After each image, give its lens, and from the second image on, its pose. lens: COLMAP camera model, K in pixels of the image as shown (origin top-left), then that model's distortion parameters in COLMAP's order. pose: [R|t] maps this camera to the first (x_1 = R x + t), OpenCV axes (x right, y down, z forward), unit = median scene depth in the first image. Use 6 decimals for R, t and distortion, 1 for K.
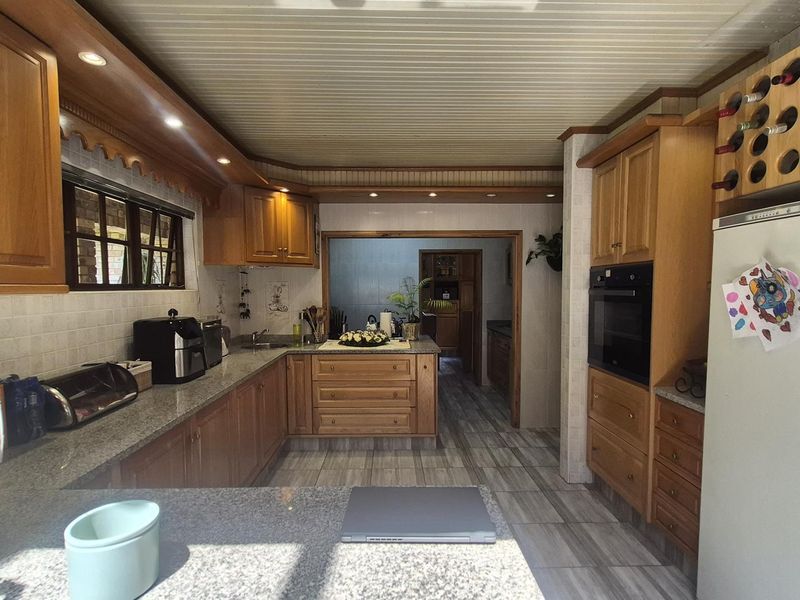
lens RADIAL K [[404.1, 0, 398.2], [0, 404.1, 303.3], [0, 0, 1]] dist [0.011711, -0.003059]
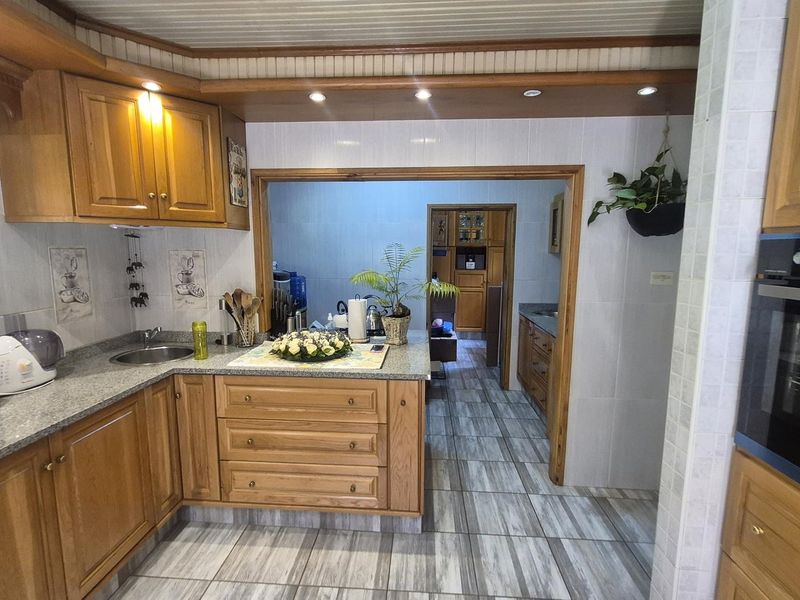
lens RADIAL K [[404.1, 0, 399.7], [0, 404.1, 302.1], [0, 0, 1]] dist [0.011711, -0.003059]
pose [[0.996669, 0.018410, -0.079454, 0.099835], [-0.011259, 0.995920, 0.089537, -0.035876], [0.080778, -0.088344, 0.992809, 0.413802]]
